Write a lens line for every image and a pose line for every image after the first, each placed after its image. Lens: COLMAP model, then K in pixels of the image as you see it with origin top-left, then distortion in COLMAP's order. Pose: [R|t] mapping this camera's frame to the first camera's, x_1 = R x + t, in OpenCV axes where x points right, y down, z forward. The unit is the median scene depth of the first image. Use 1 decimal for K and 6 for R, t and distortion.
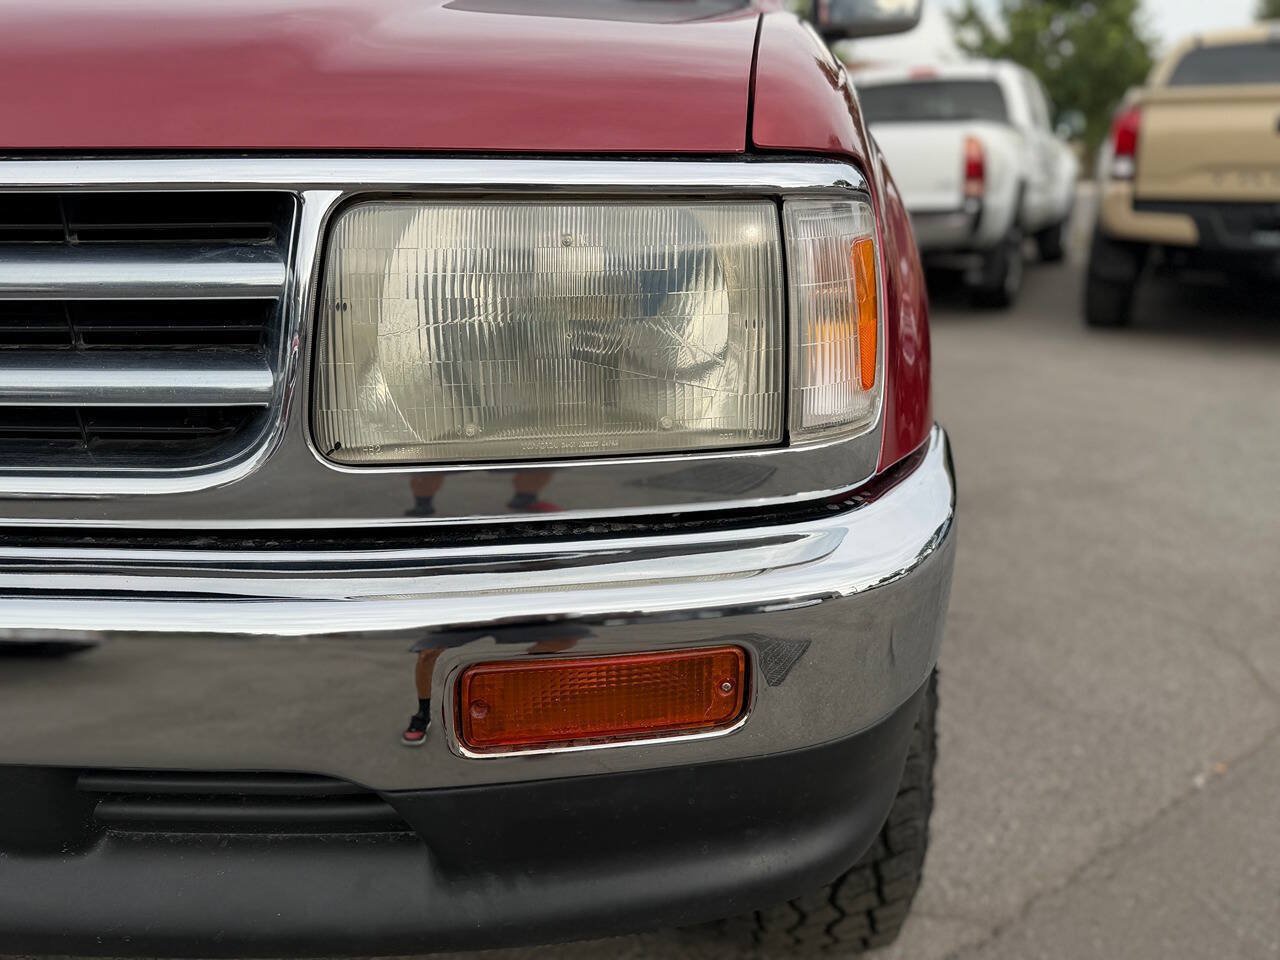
lens RADIAL K [[1028.7, 0, 640.0], [0, 1028.7, 480.0], [0, 0, 1]] dist [0.107596, -0.162478]
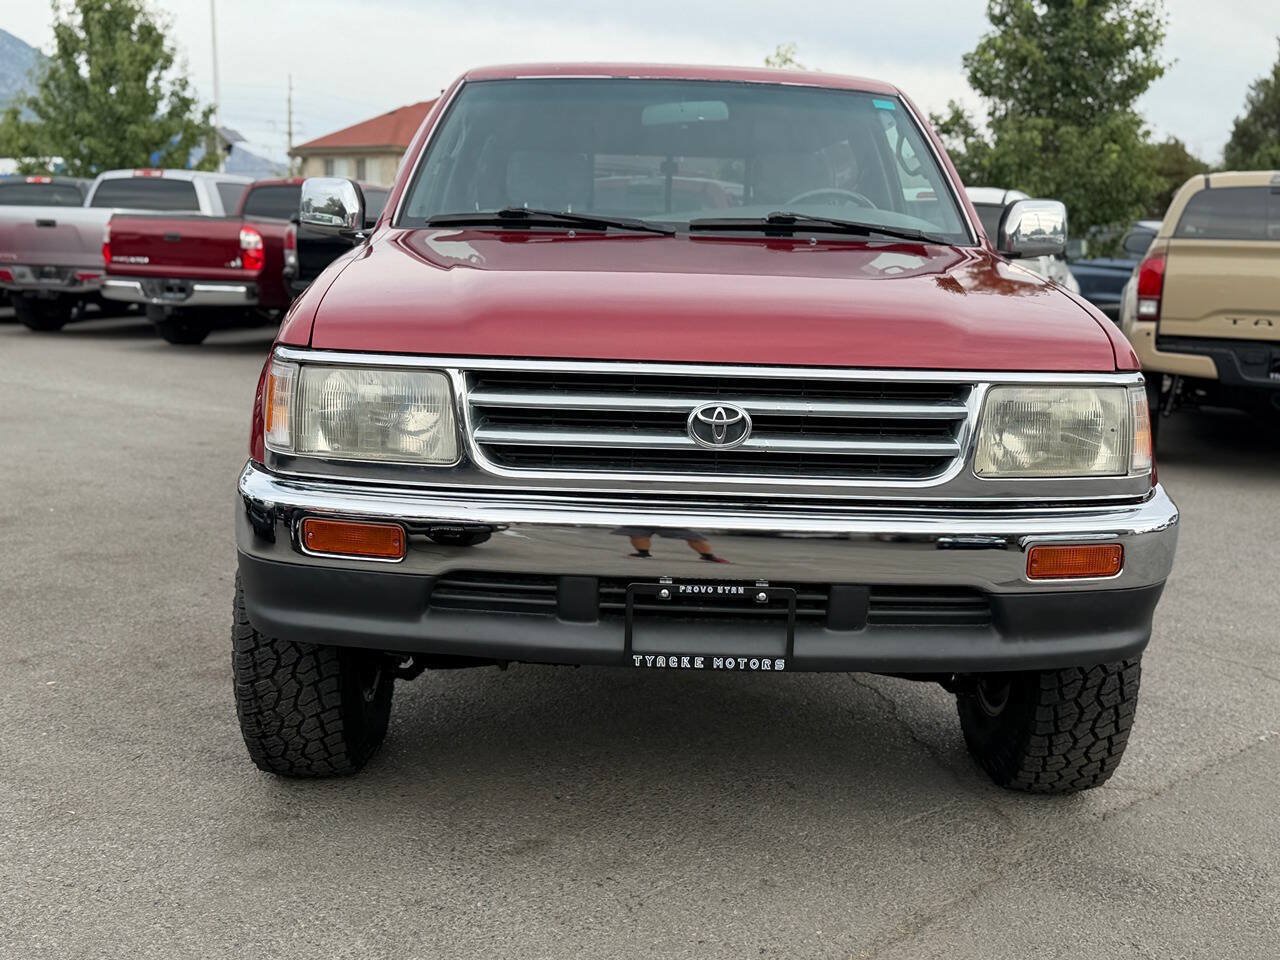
lens RADIAL K [[1388.3, 0, 660.9], [0, 1388.3, 487.0], [0, 0, 1]] dist [0.180805, -0.379213]
pose [[0.992320, 0.018490, 0.122304, -1.483715], [-0.003436, 0.992503, -0.122168, 0.441085], [-0.123646, 0.120810, 0.984945, -2.422731]]
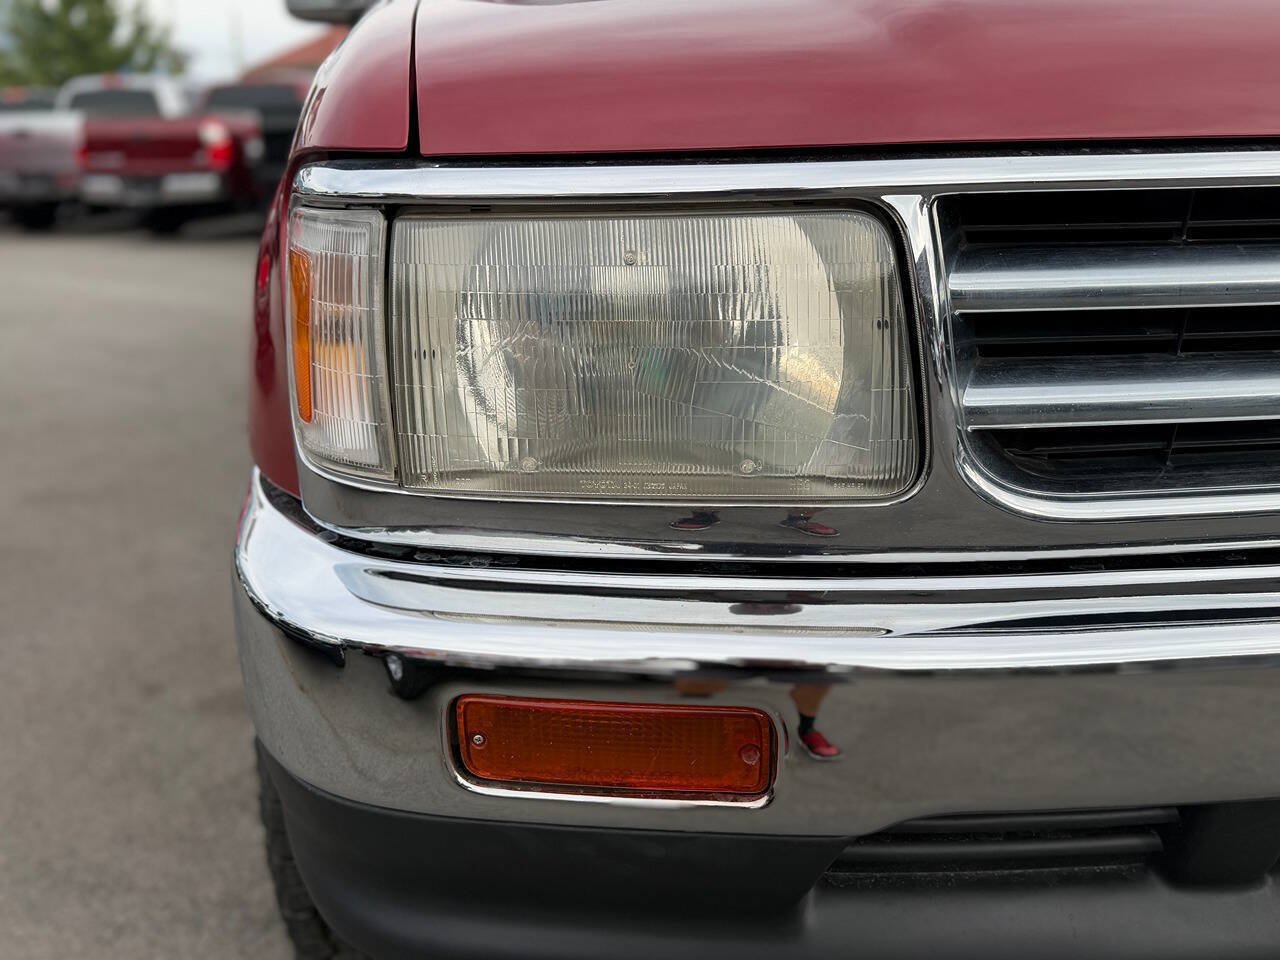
lens RADIAL K [[1028.7, 0, 640.0], [0, 1028.7, 480.0], [0, 0, 1]] dist [0.107596, -0.162478]
pose [[0.978528, -0.071431, 0.193339, -1.934010], [0.068197, 0.997399, 0.023341, -0.082205], [-0.194503, -0.009655, 0.980854, 0.255402]]
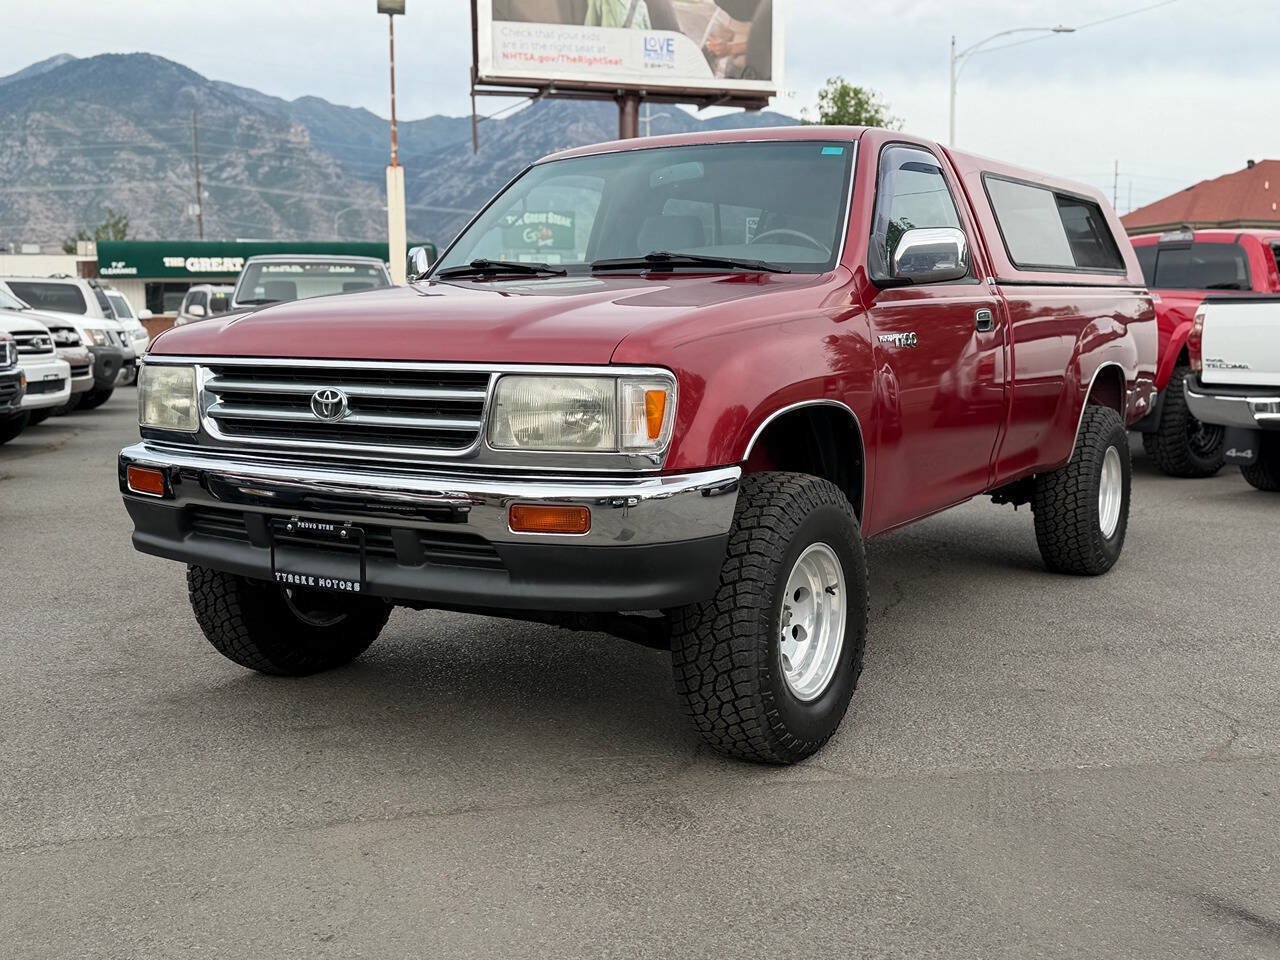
lens RADIAL K [[1388.3, 0, 660.9], [0, 1388.3, 487.0], [0, 0, 1]] dist [0.180805, -0.379213]
pose [[0.896622, 0.058975, -0.438851, 2.105719], [-0.133840, 0.980829, -0.141640, 0.648370], [0.422085, 0.185733, 0.887326, -2.677153]]
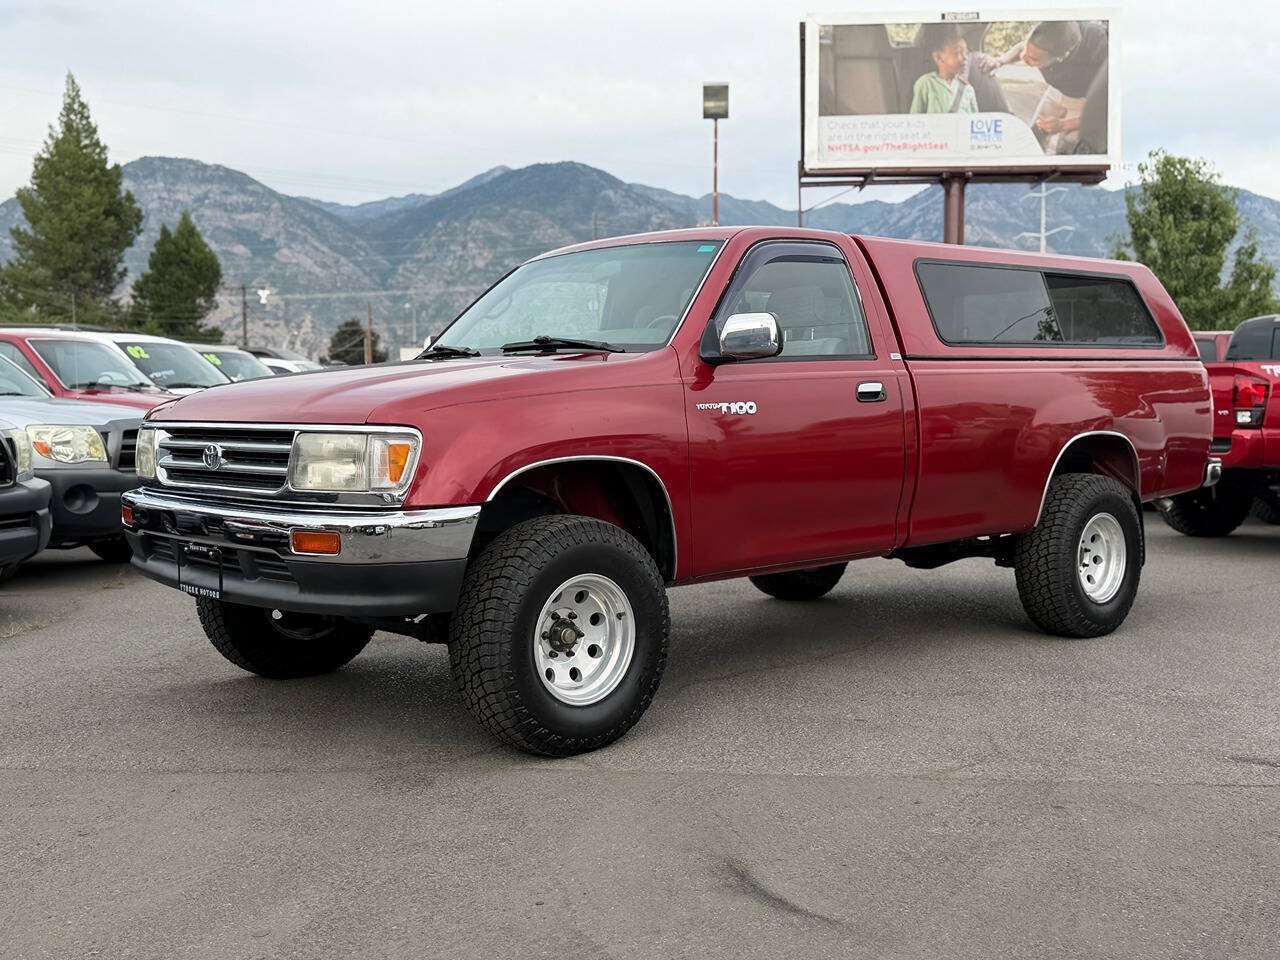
lens RADIAL K [[1388.3, 0, 660.9], [0, 1388.3, 487.0], [0, 0, 1]] dist [0.180805, -0.379213]
pose [[0.739942, 0.042070, -0.671354, 4.633773], [-0.192924, 0.969387, -0.151887, 0.555038], [0.644412, 0.241908, 0.725406, -2.234900]]
